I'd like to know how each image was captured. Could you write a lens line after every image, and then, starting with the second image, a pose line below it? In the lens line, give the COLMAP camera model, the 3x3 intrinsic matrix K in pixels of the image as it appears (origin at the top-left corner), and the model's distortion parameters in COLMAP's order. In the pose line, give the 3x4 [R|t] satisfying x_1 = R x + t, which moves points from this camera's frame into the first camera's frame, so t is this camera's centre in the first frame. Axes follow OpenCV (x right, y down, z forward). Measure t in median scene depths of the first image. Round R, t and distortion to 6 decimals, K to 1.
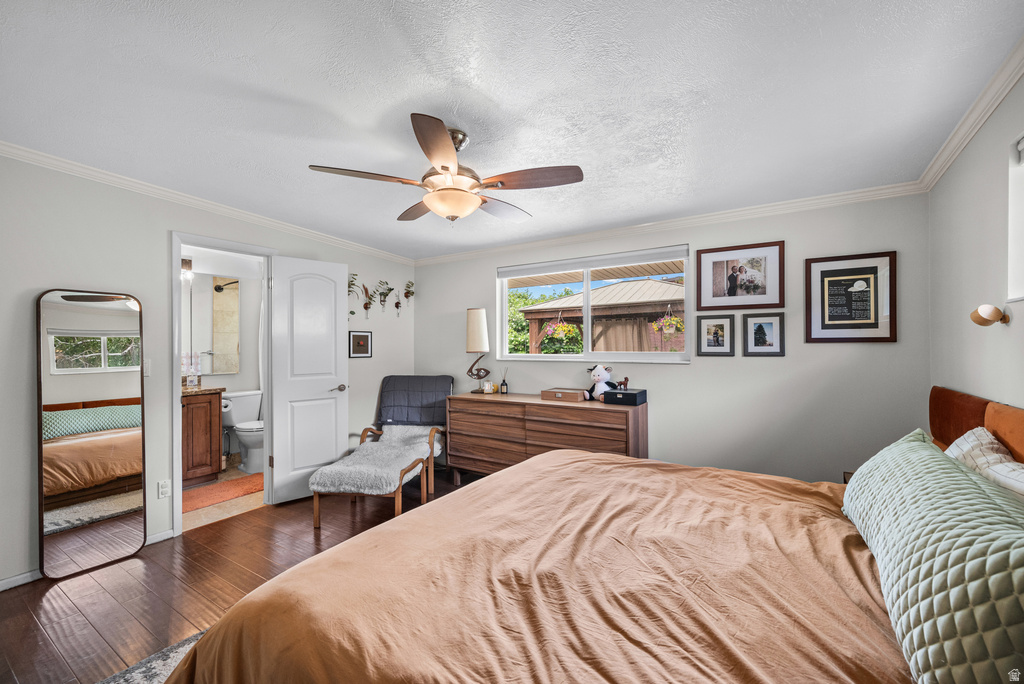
lens RADIAL K [[436.6, 0, 513.6], [0, 436.6, 343.2], [0, 0, 1]] dist [-0.001295, -0.000286]
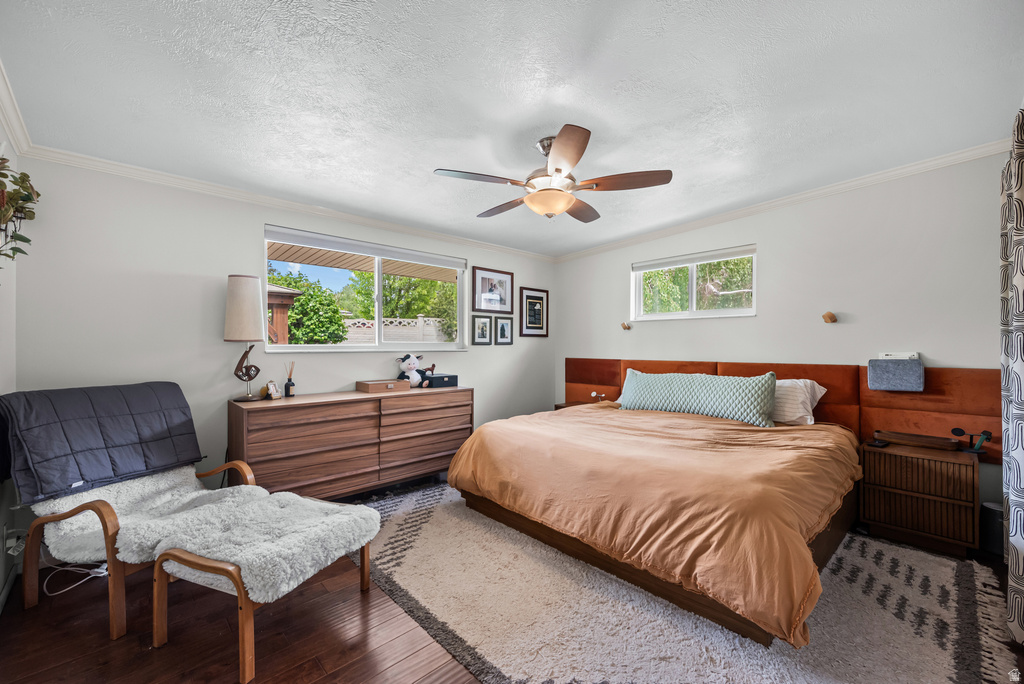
lens RADIAL K [[436.6, 0, 512.5], [0, 436.6, 346.4], [0, 0, 1]] dist [-0.001295, -0.000286]
pose [[0.220133, 0.002928, 0.975466, -0.869668], [-0.008055, 0.999967, -0.001183, 0.034633], [-0.975437, -0.007597, 0.220149, 0.594702]]
